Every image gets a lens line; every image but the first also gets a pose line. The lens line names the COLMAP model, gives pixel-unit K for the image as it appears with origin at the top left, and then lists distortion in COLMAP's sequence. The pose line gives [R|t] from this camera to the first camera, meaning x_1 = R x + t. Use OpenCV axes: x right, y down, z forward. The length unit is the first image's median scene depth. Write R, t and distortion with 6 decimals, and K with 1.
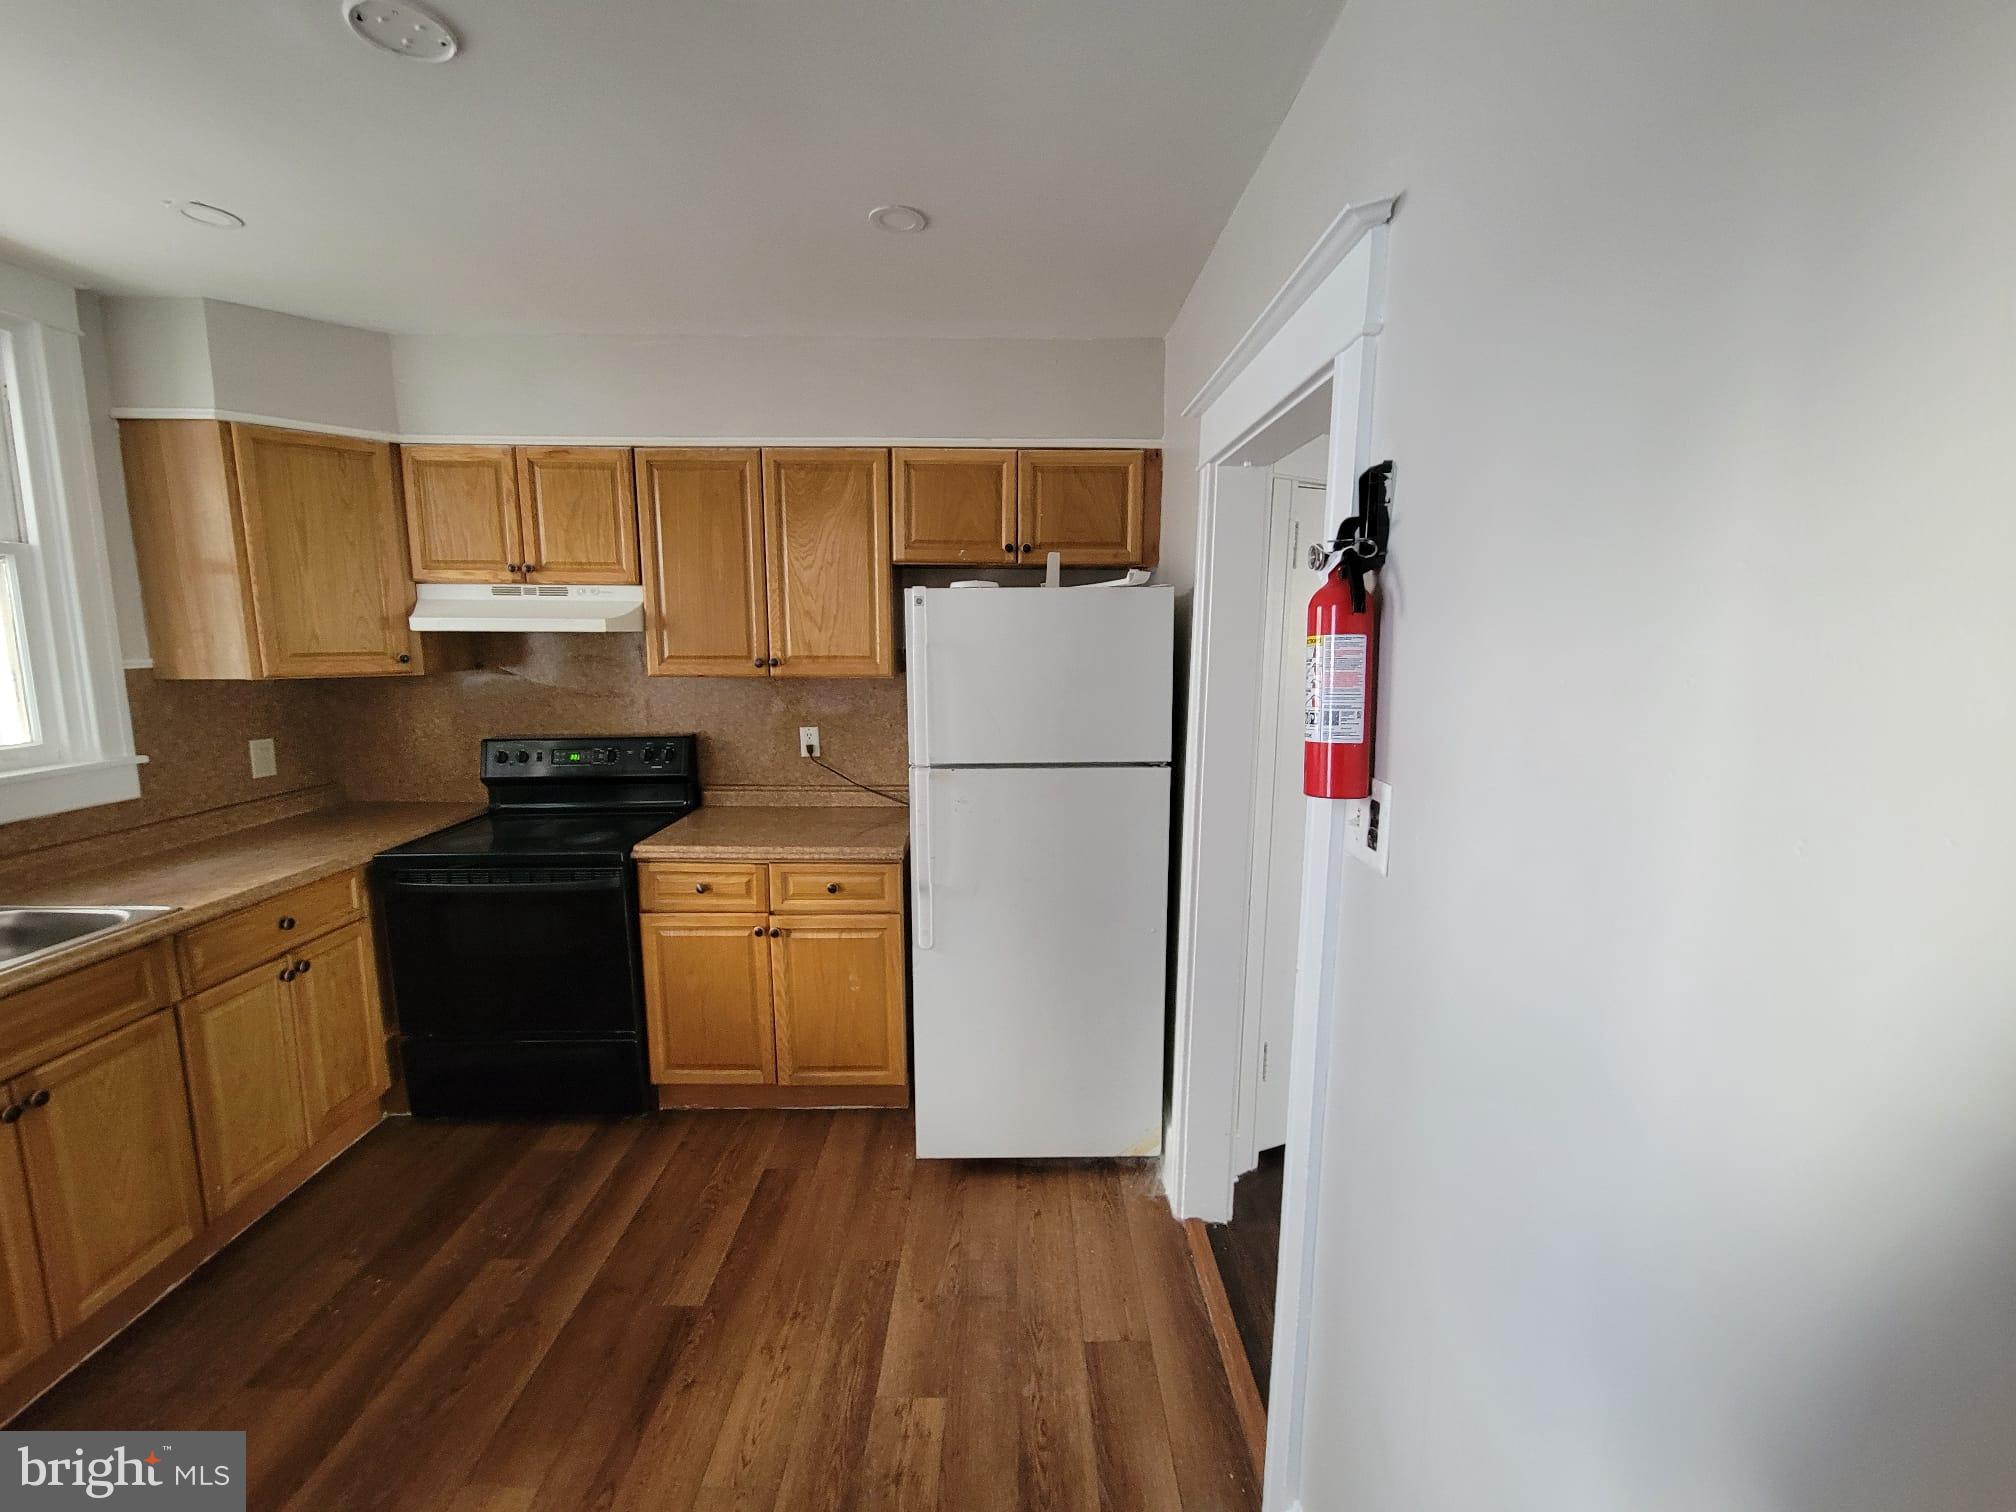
lens RADIAL K [[825.3, 0, 1012.3], [0, 825.3, 748.0], [0, 0, 1]] dist [0.000062, -0.000776]
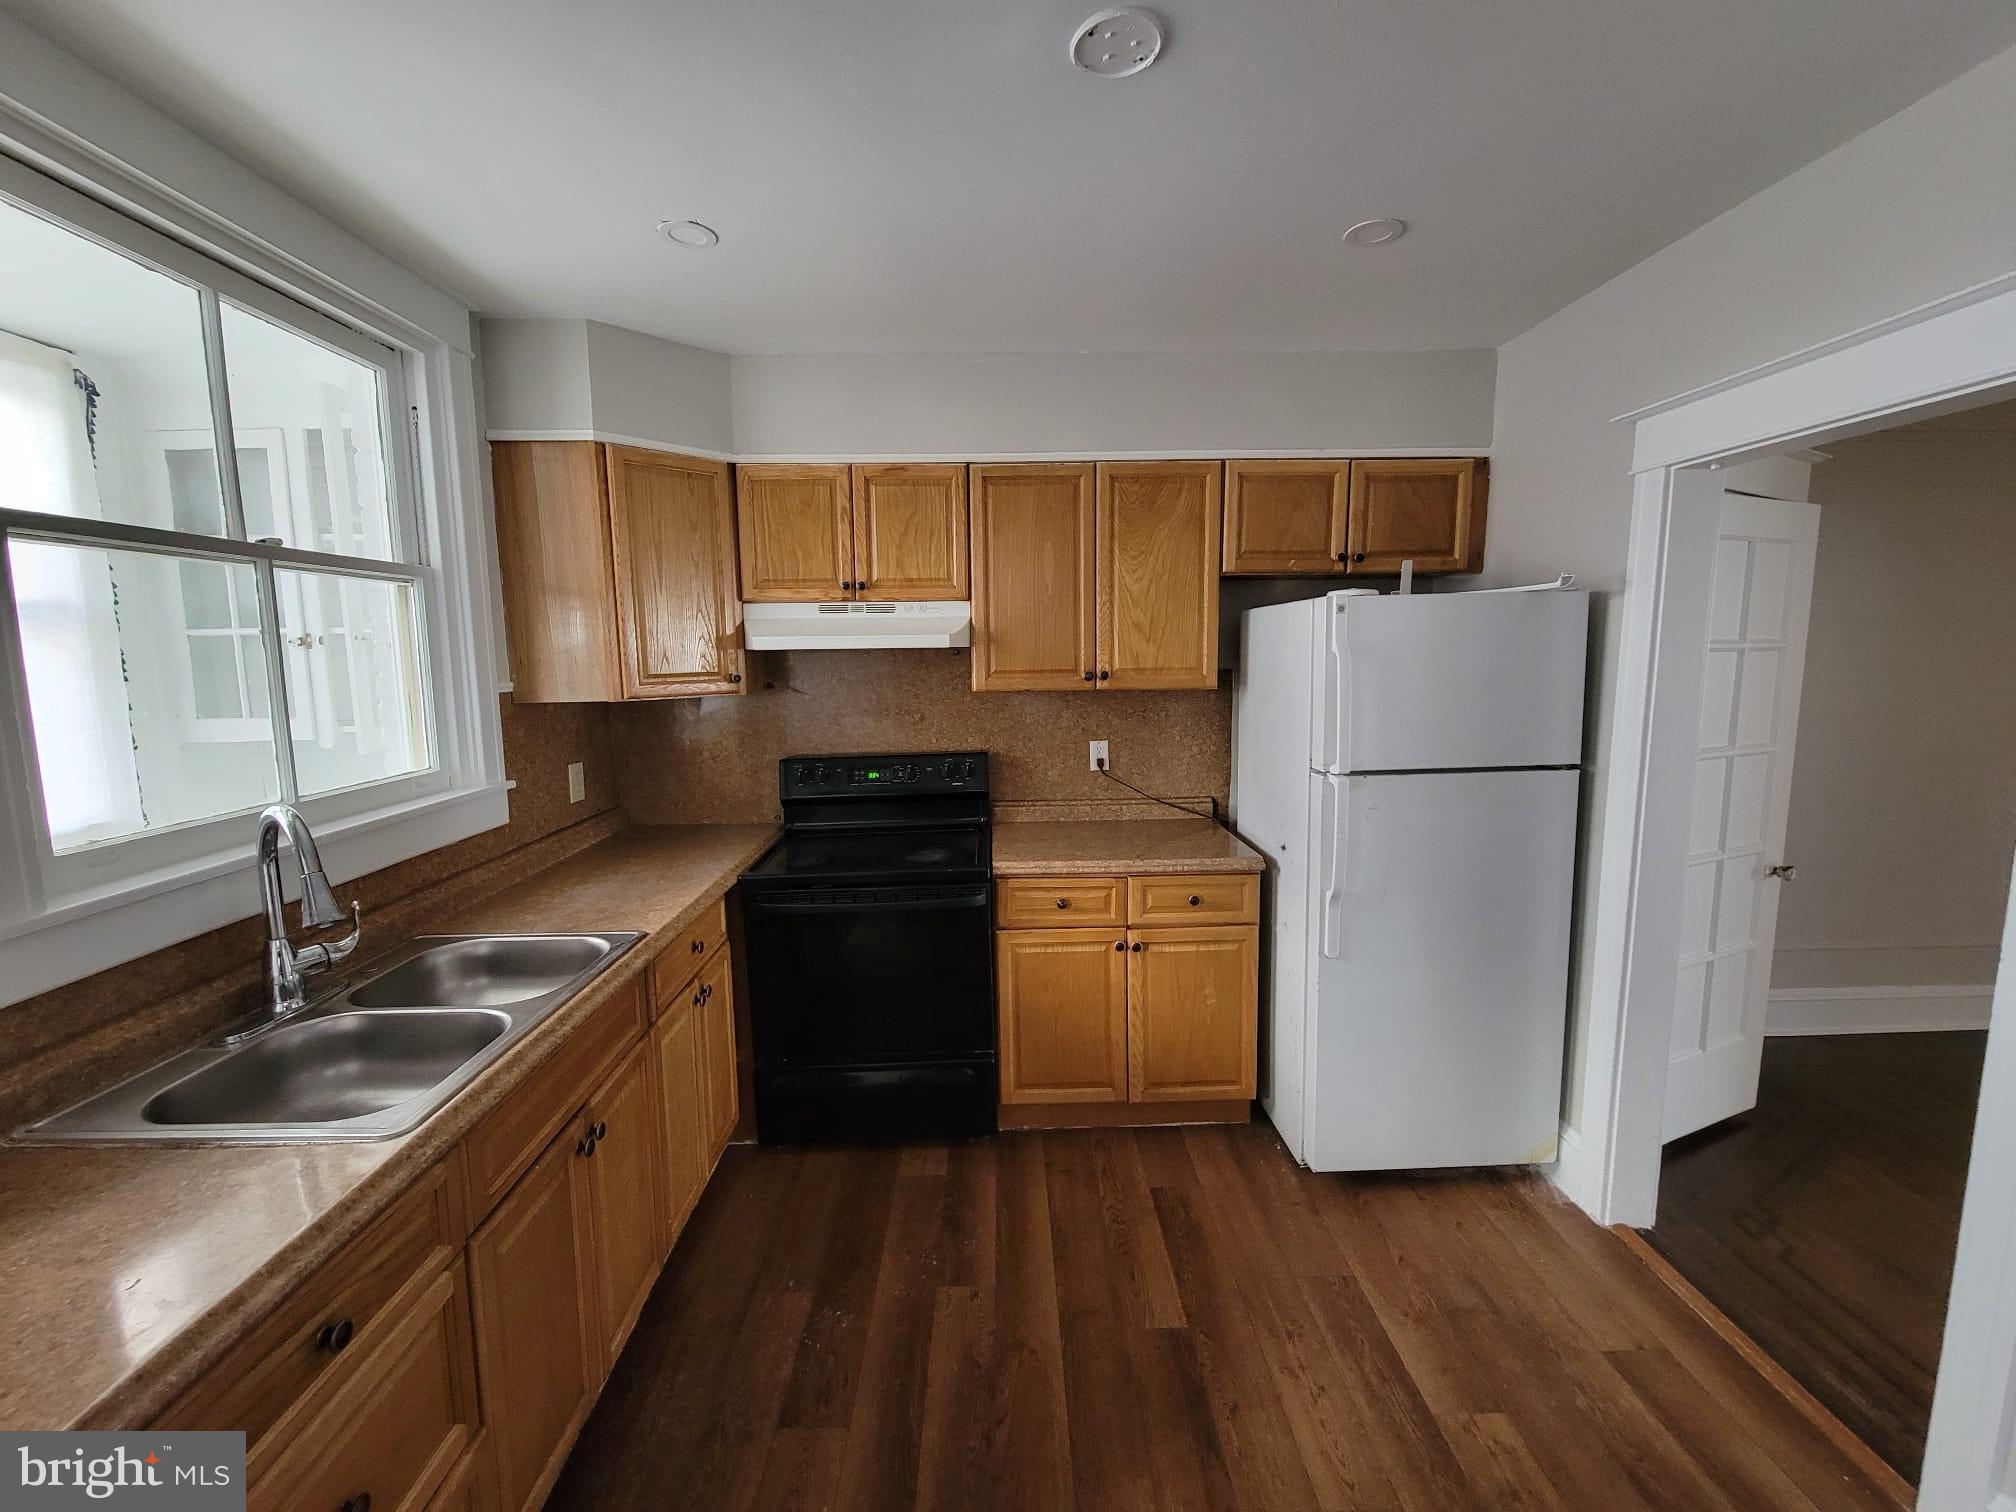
lens RADIAL K [[825.3, 0, 1012.3], [0, 825.3, 748.0], [0, 0, 1]] dist [0.000062, -0.000776]
pose [[0.999684, -0.020389, 0.014725, -0.441444], [0.020717, 0.999532, -0.022510, 0.004437], [-0.014259, 0.022808, 0.999638, 0.006141]]
